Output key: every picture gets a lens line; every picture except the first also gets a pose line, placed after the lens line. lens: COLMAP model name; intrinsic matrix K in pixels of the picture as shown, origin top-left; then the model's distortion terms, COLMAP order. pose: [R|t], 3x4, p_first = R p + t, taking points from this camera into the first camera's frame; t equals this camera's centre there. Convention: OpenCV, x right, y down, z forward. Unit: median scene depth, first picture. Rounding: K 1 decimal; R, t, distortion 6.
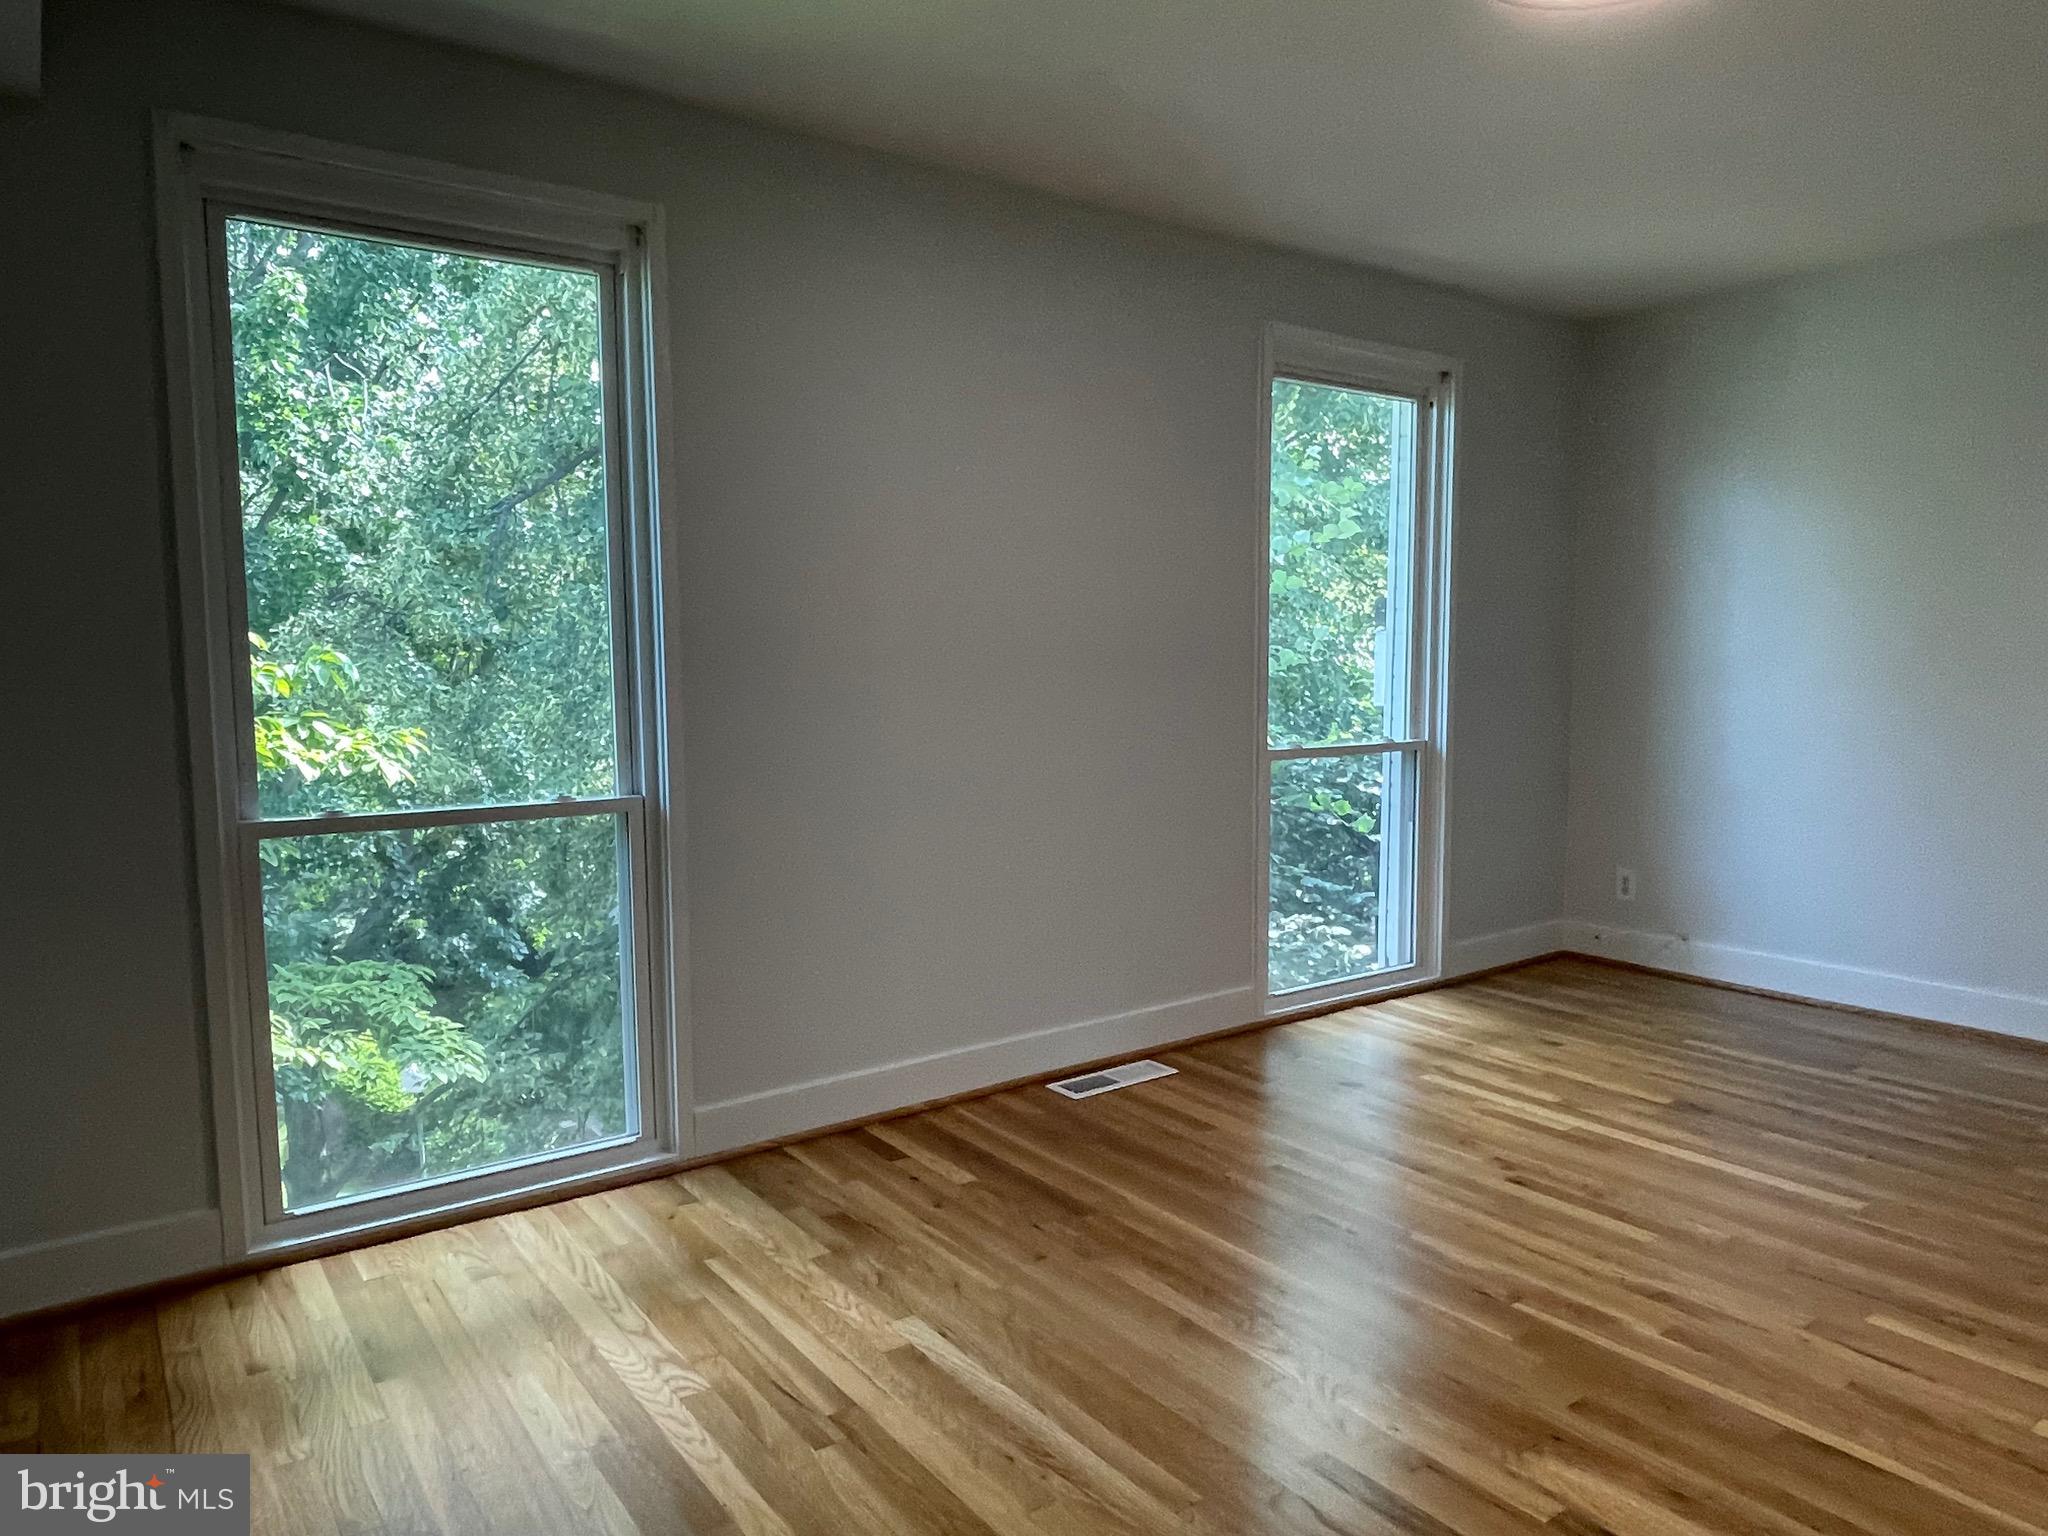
lens RADIAL K [[1331.3, 0, 1024.0], [0, 1331.3, 768.0], [0, 0, 1]] dist [0.003284, -0.002570]
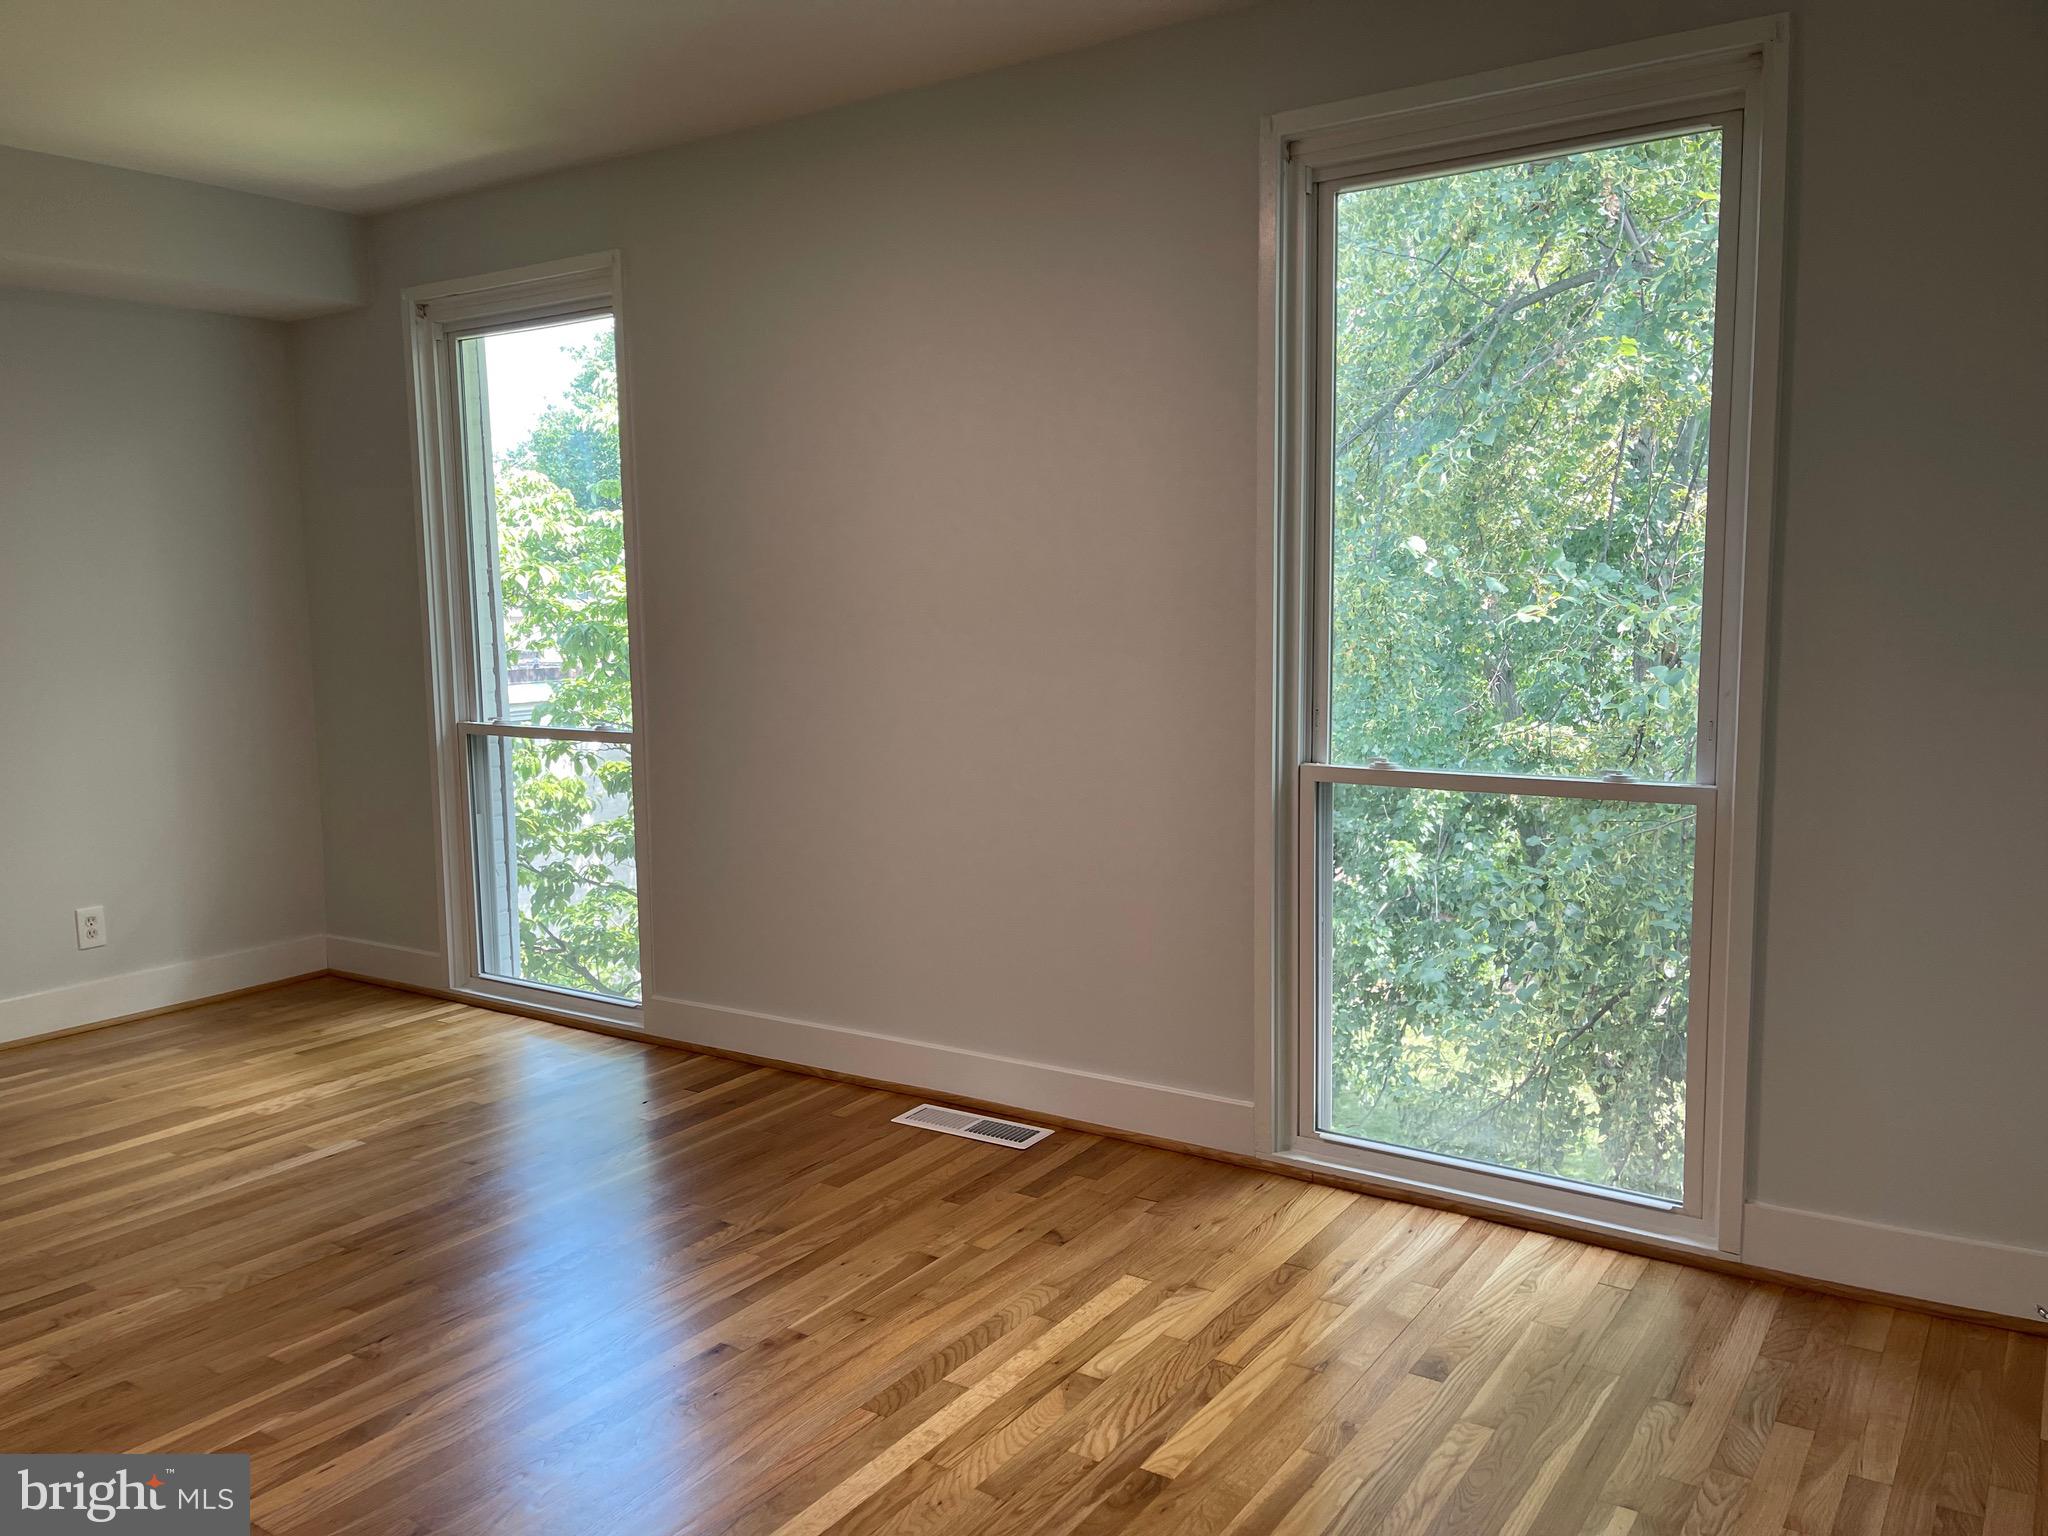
lens RADIAL K [[1528.4, 0, 1049.1], [0, 1528.4, 754.2], [0, 0, 1]] dist [0.068840, -0.089170]
pose [[0.355879, 0.091580, -0.930034, 1.024335], [-0.075813, 0.994736, 0.068941, -0.074907], [0.931452, 0.045974, 0.360949, 0.728413]]
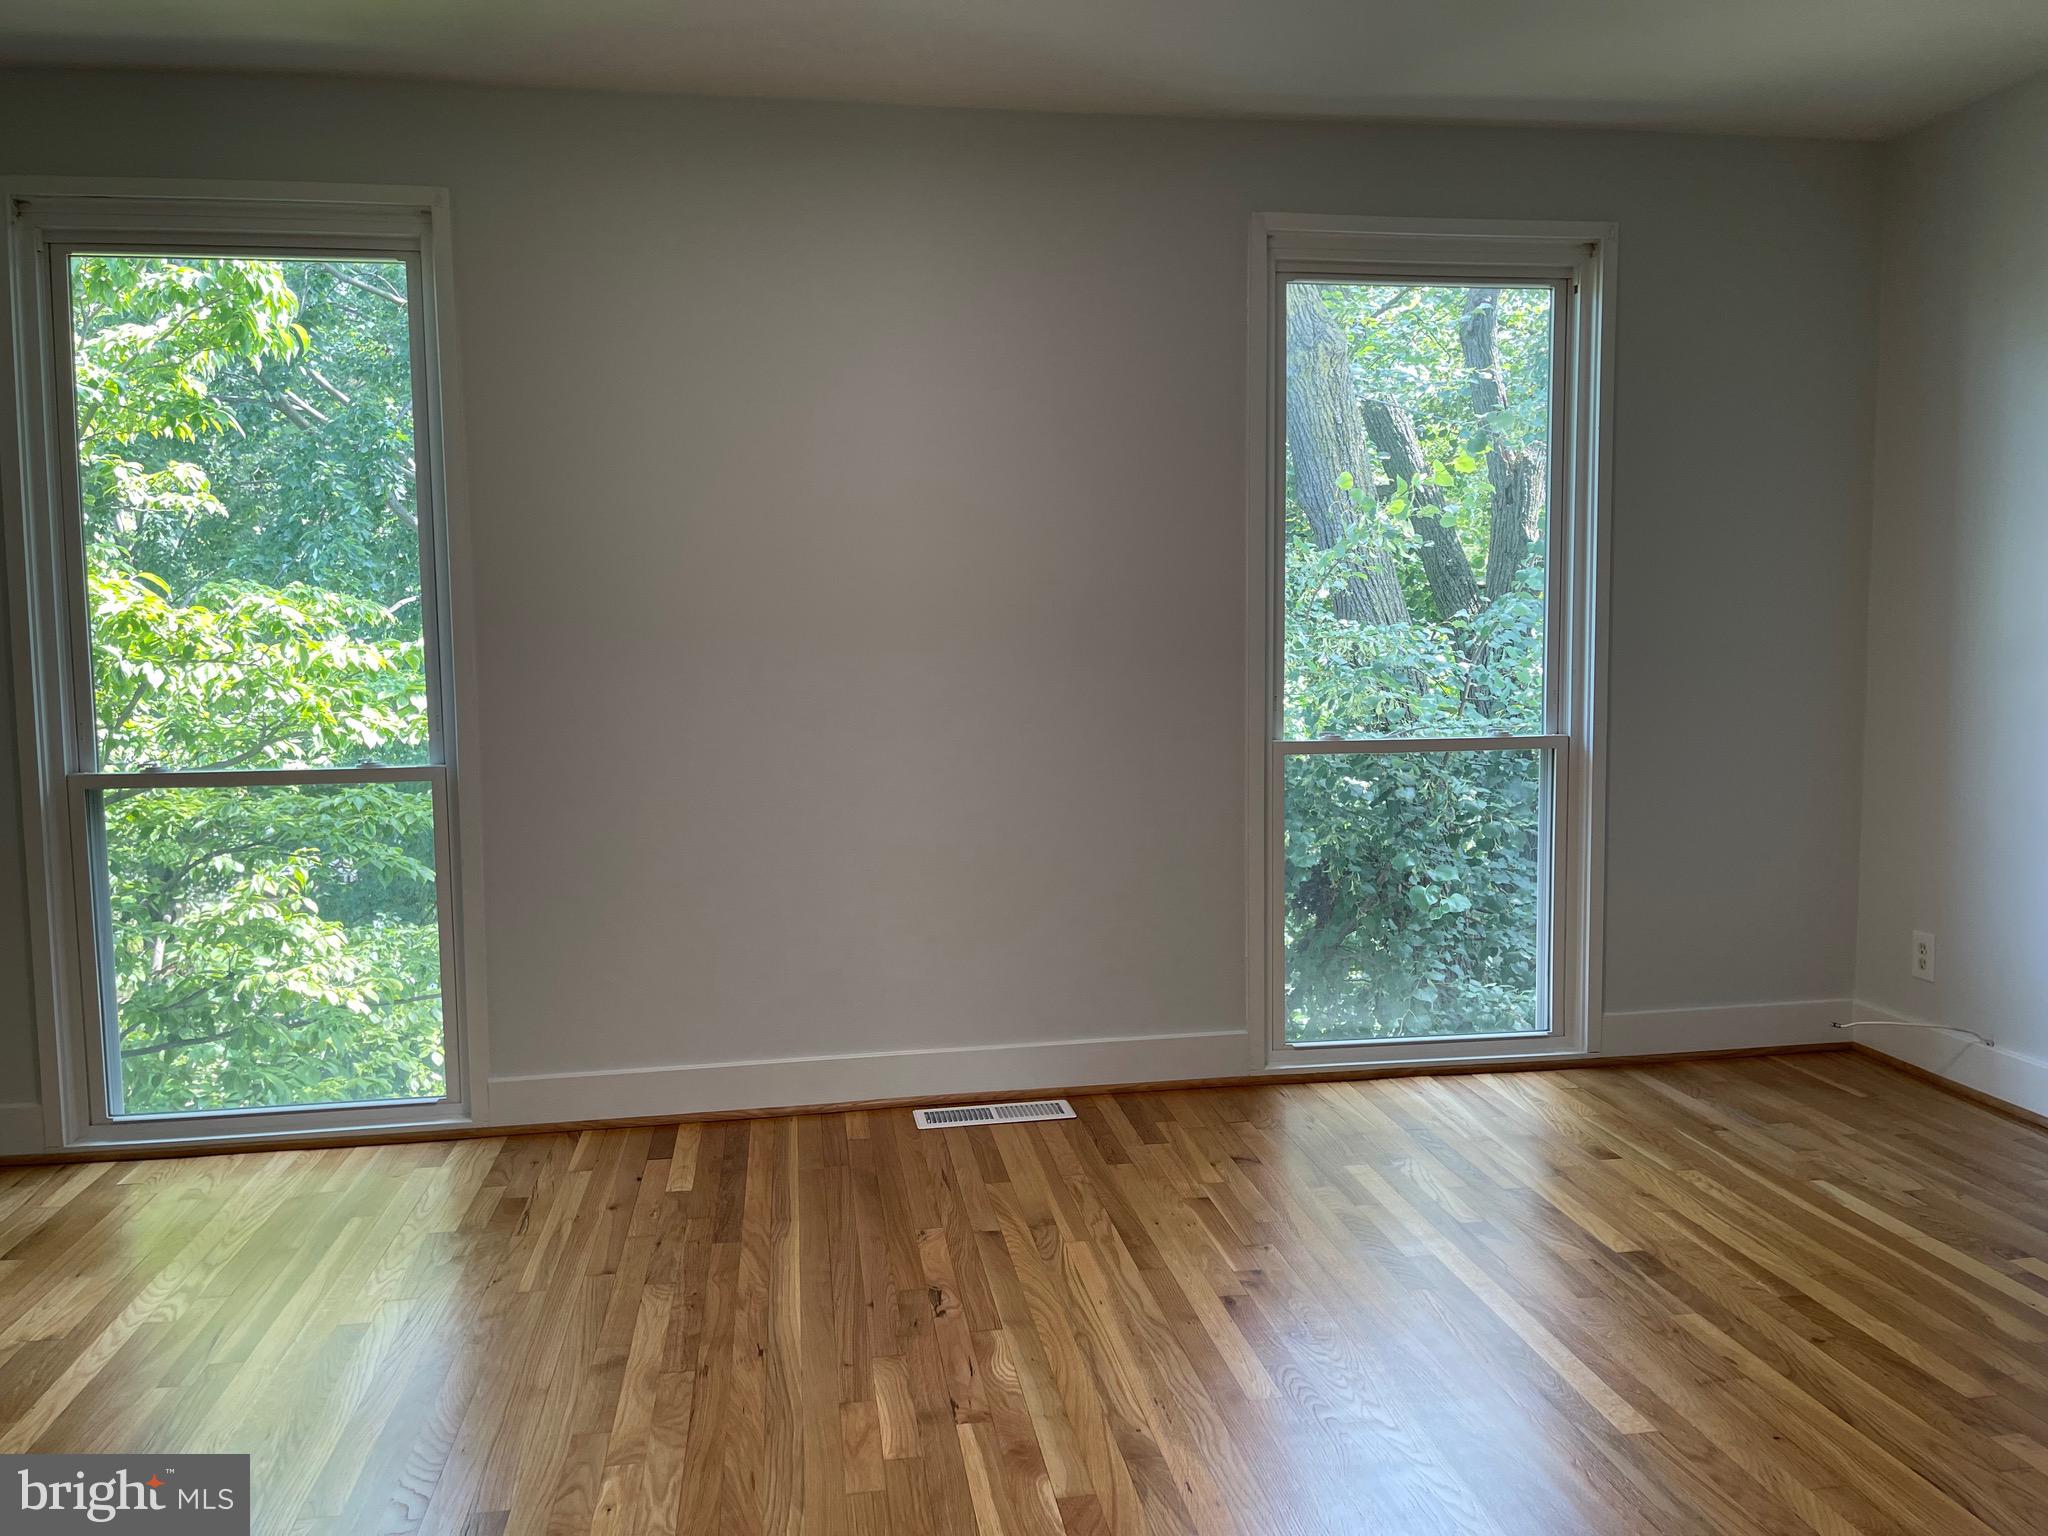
lens RADIAL K [[1528.4, 0, 1049.1], [0, 1528.4, 754.2], [0, 0, 1]] dist [0.068840, -0.089170]
pose [[0.893526, 0.029361, -0.448050, 0.573819], [-0.030925, 0.999514, 0.003826, -0.006276], [0.447945, 0.010437, 0.894000, 0.127807]]
